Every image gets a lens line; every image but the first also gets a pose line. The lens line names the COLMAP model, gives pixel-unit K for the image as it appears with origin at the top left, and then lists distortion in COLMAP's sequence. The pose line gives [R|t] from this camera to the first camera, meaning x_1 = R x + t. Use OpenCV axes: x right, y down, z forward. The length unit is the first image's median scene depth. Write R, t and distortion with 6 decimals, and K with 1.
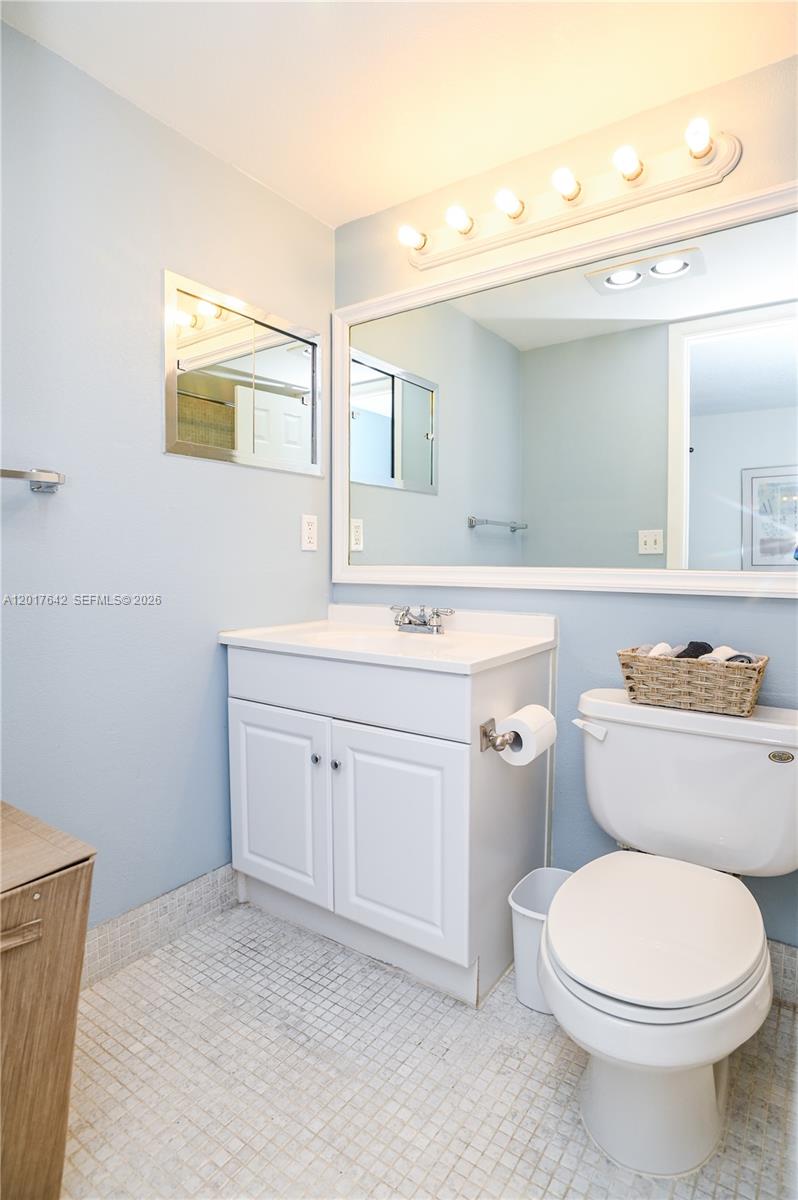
lens RADIAL K [[644.4, 0, 401.2], [0, 644.4, 580.1], [0, 0, 1]] dist [-0.000689, -0.000459]
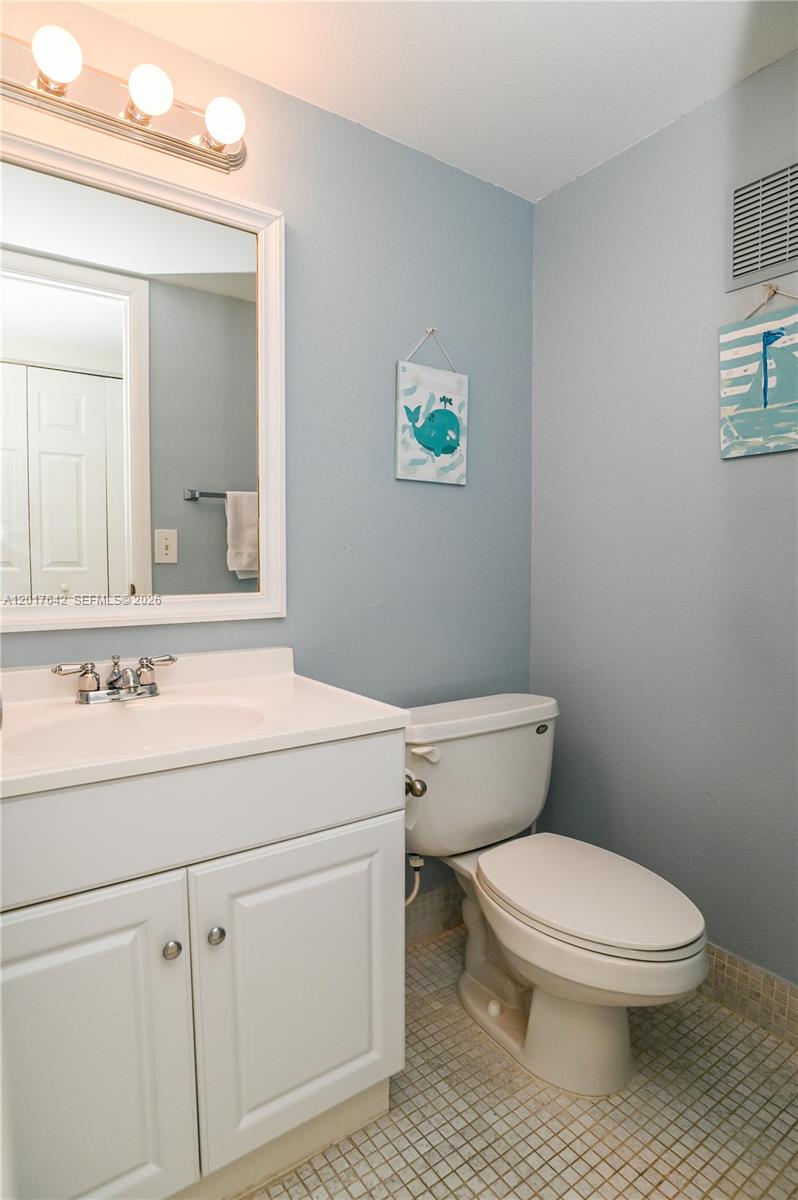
lens RADIAL K [[644.4, 0, 401.2], [0, 644.4, 580.1], [0, 0, 1]] dist [-0.000689, -0.000459]
pose [[0.336384, -0.039762, 0.940885, -0.492146], [0.039117, 0.998836, 0.028226, -0.046894], [-0.940912, 0.027310, 0.337548, 0.514020]]
